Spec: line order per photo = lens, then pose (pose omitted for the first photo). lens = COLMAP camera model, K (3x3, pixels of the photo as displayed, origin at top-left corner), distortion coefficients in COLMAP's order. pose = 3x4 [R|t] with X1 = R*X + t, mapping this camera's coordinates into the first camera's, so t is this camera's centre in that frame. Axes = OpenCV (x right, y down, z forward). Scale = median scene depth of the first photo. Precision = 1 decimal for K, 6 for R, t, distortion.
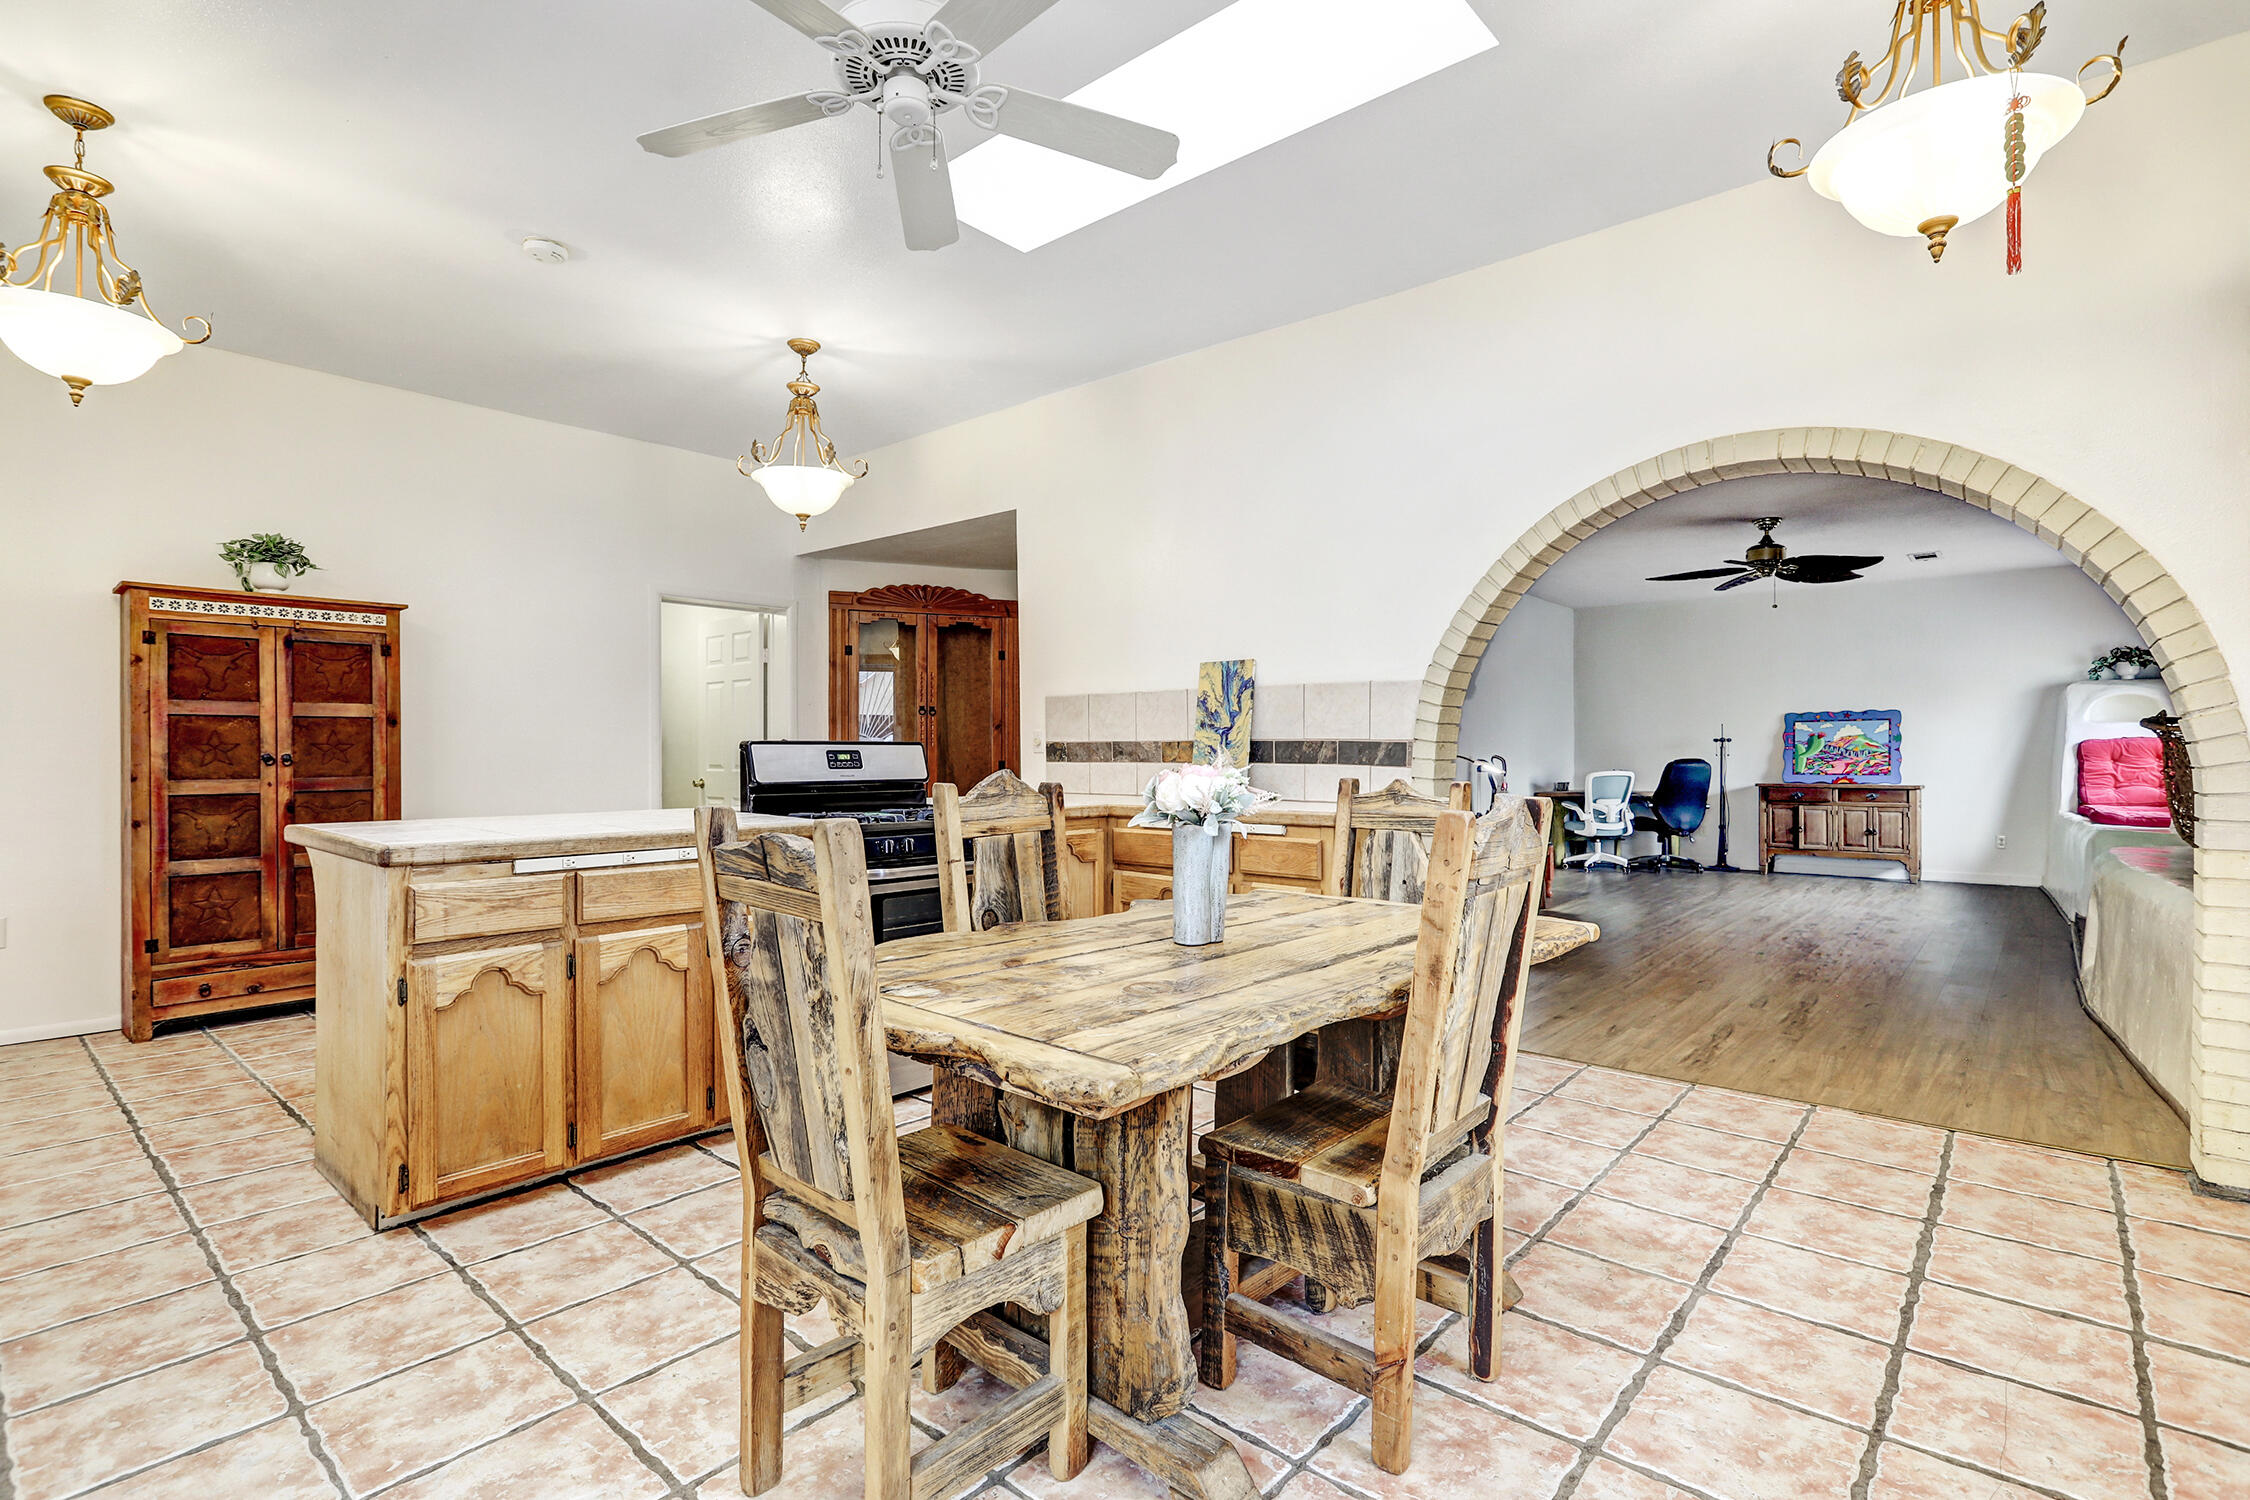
lens RADIAL K [[1059.8, 0, 1143.3], [0, 1059.8, 742.6], [0, 0, 1]] dist [0.002365, 0.001263]
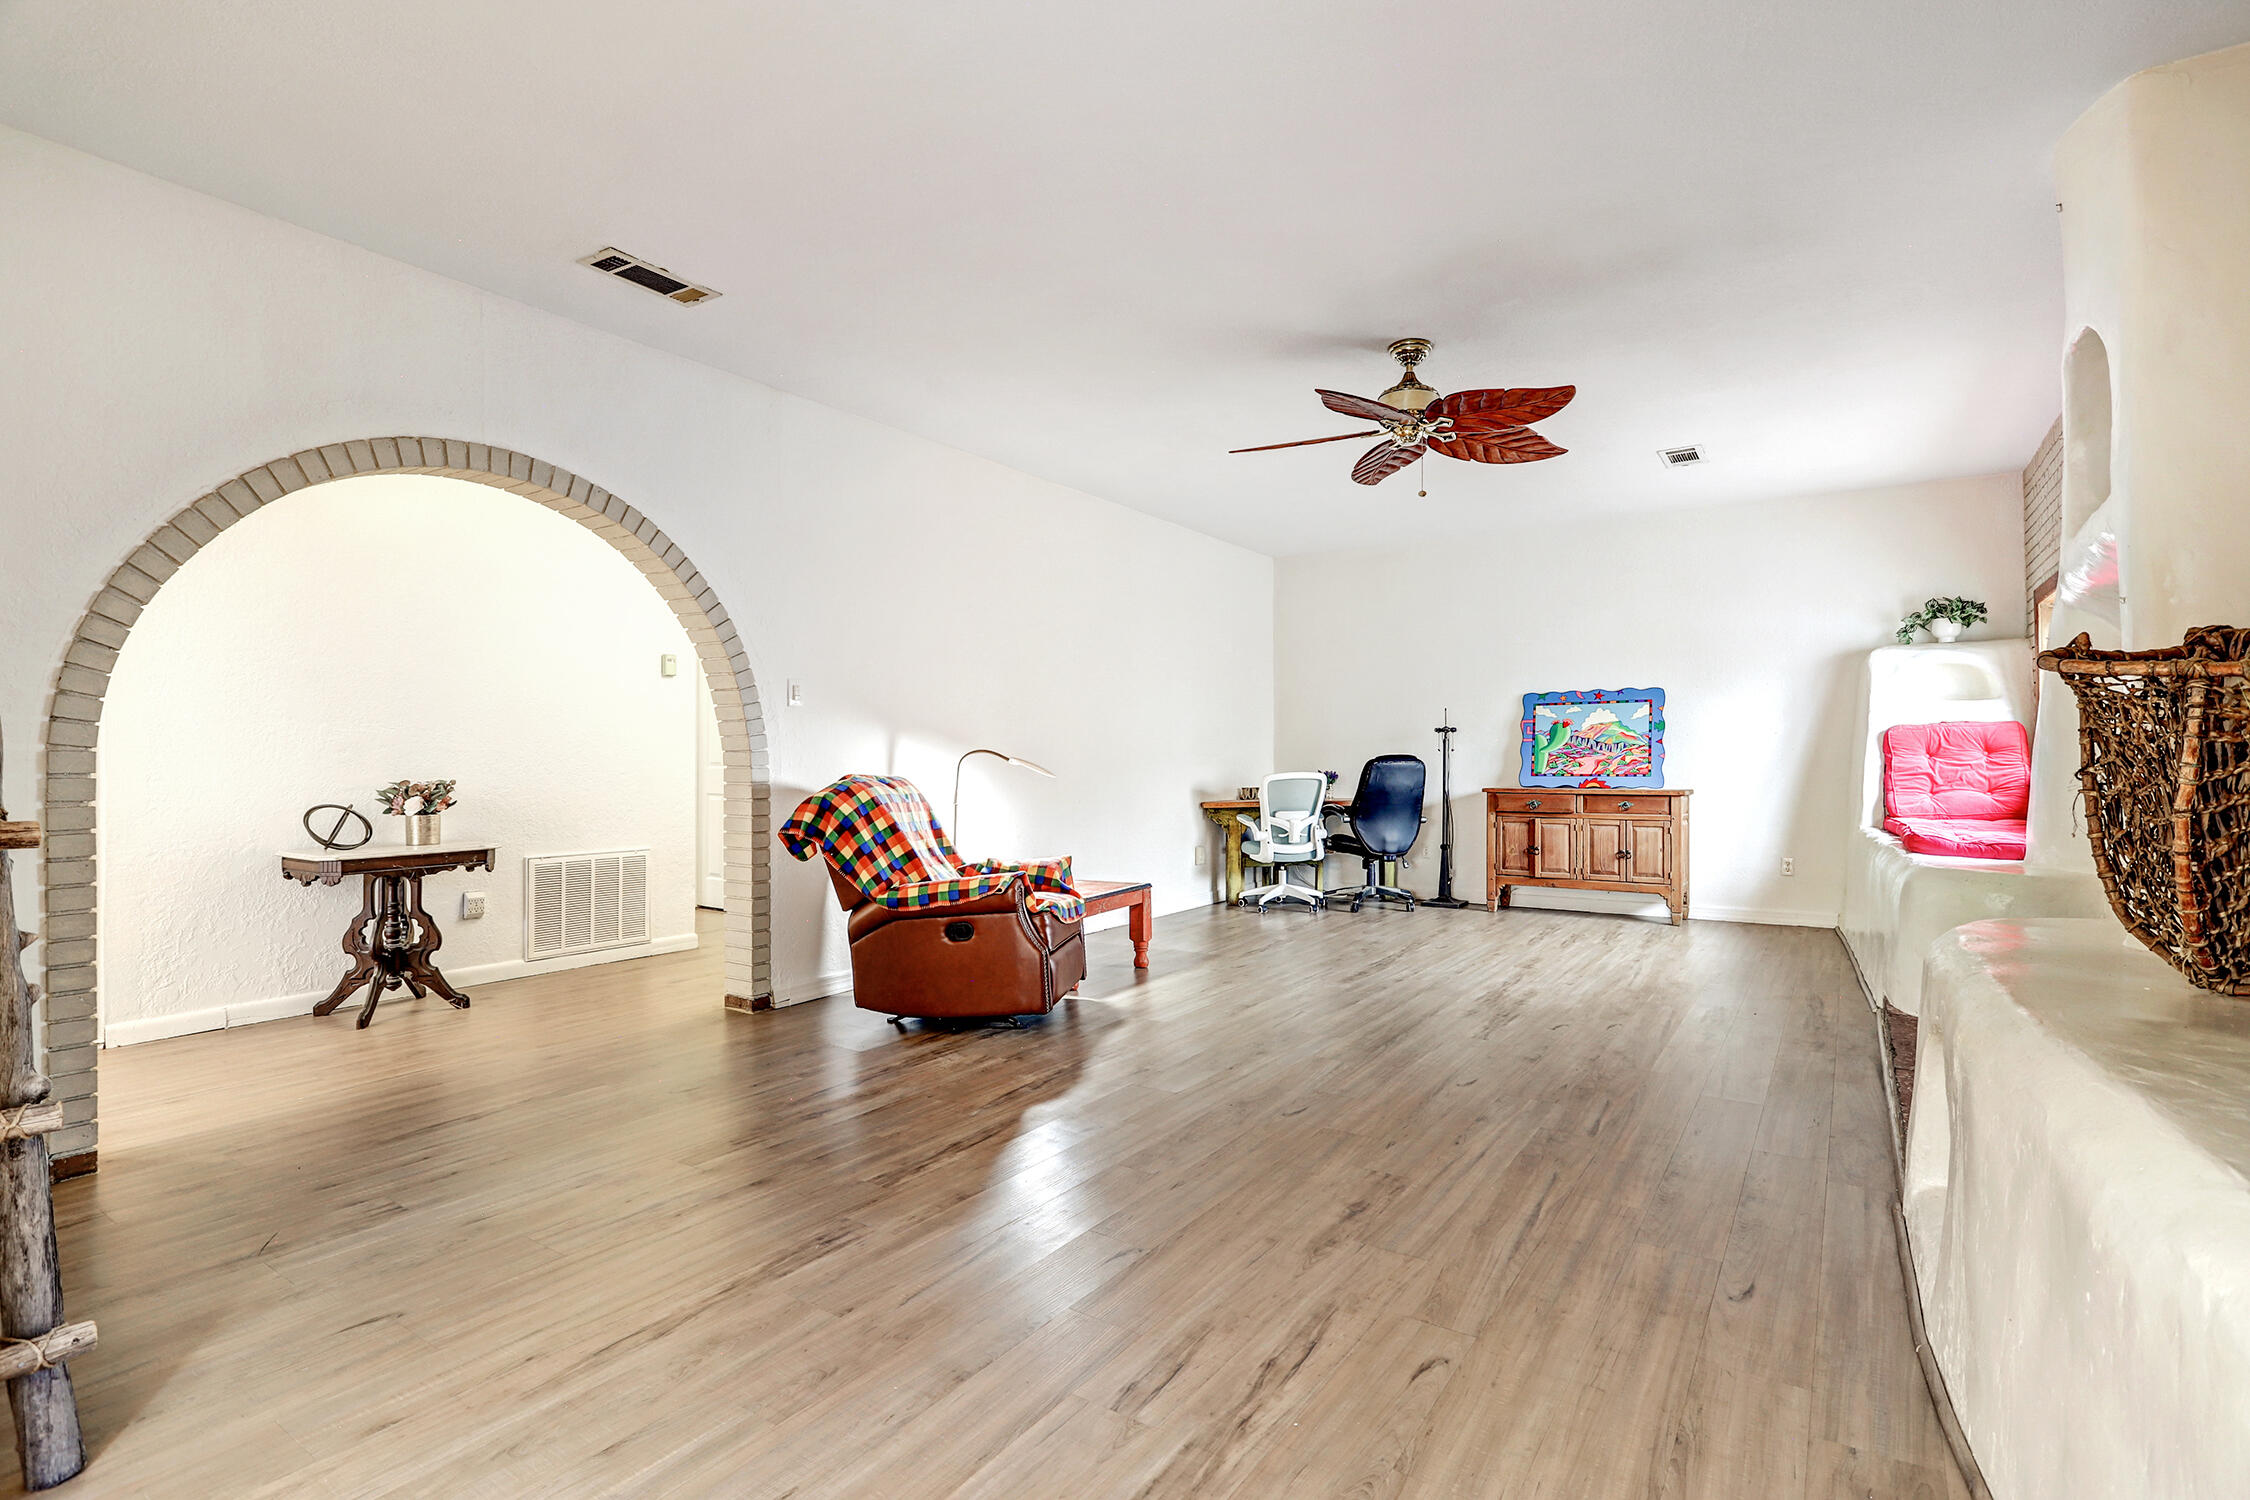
lens RADIAL K [[1059.8, 0, 1137.4], [0, 1059.8, 750.9], [0, 0, 1]] dist [0.002365, 0.001263]
pose [[0.993246, -0.002035, 0.116007, 0.256039], [0.001205, 0.999973, 0.007219, 0.007087], [-0.116018, -0.007030, 0.993222, 0.299533]]
